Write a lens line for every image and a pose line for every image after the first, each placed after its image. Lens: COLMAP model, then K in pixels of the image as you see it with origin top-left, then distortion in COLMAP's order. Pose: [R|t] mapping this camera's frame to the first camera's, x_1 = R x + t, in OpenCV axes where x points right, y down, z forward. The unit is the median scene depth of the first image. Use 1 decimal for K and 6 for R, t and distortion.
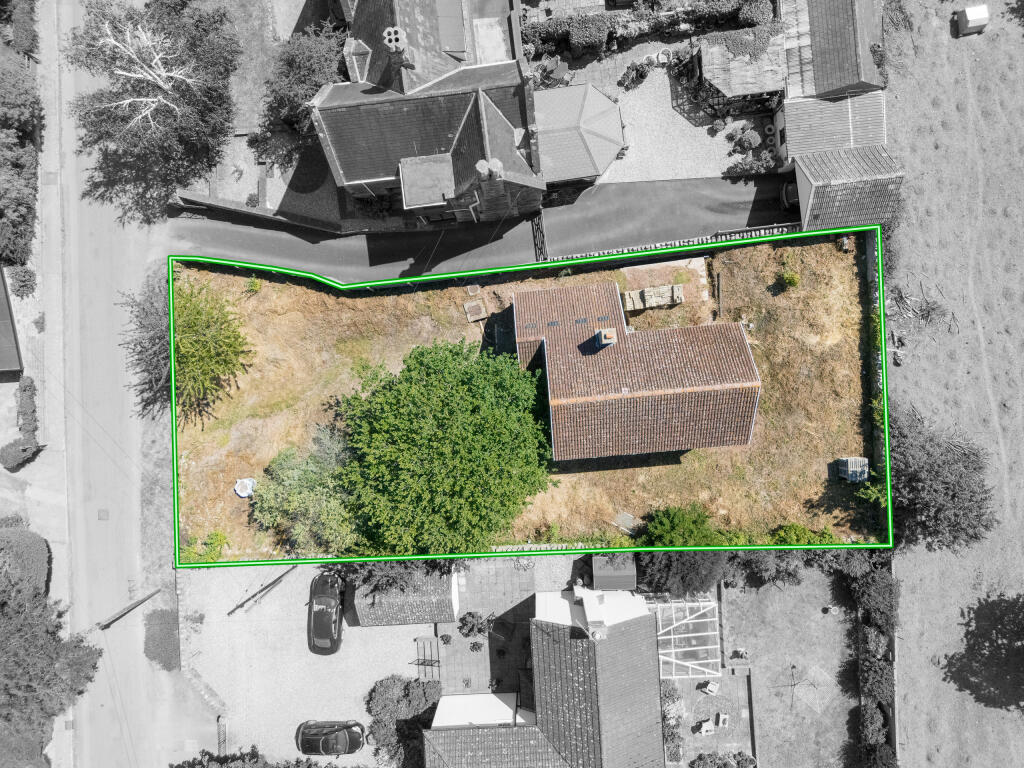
lens RADIAL K [[754.9, 0, 512.0], [0, 754.9, 384.0], [0, 0, 1]] dist [0.059716, -0.045864]
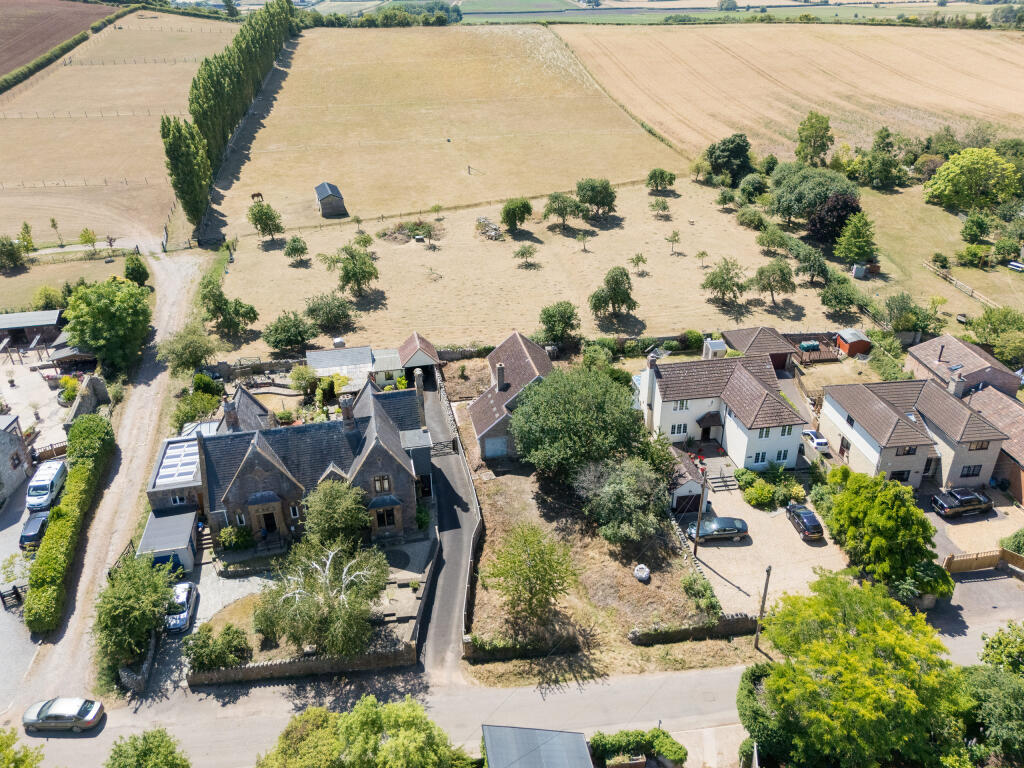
lens RADIAL K [[754.9, 0, 512.0], [0, 754.9, 384.0], [0, 0, 1]] dist [0.059716, -0.045864]
pose [[-0.107222, -0.440948, 0.891105, -1.297887], [0.993962, -0.068555, 0.085676, -0.162767], [0.023311, 0.894911, 0.445636, 0.147707]]
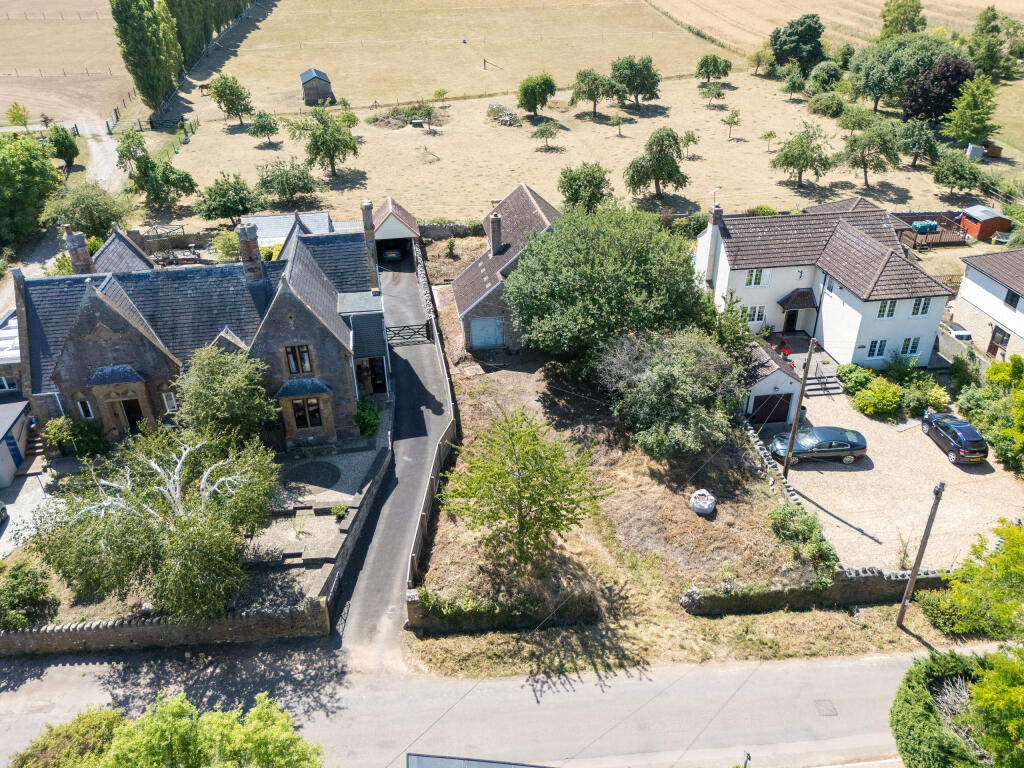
lens RADIAL K [[754.9, 0, 512.0], [0, 754.9, 384.0], [0, 0, 1]] dist [0.059716, -0.045864]
pose [[-0.064557, -0.468415, 0.881147, -0.963614], [0.997591, -0.052751, 0.045046, -0.089373], [0.025381, 0.881932, 0.470692, 0.507187]]
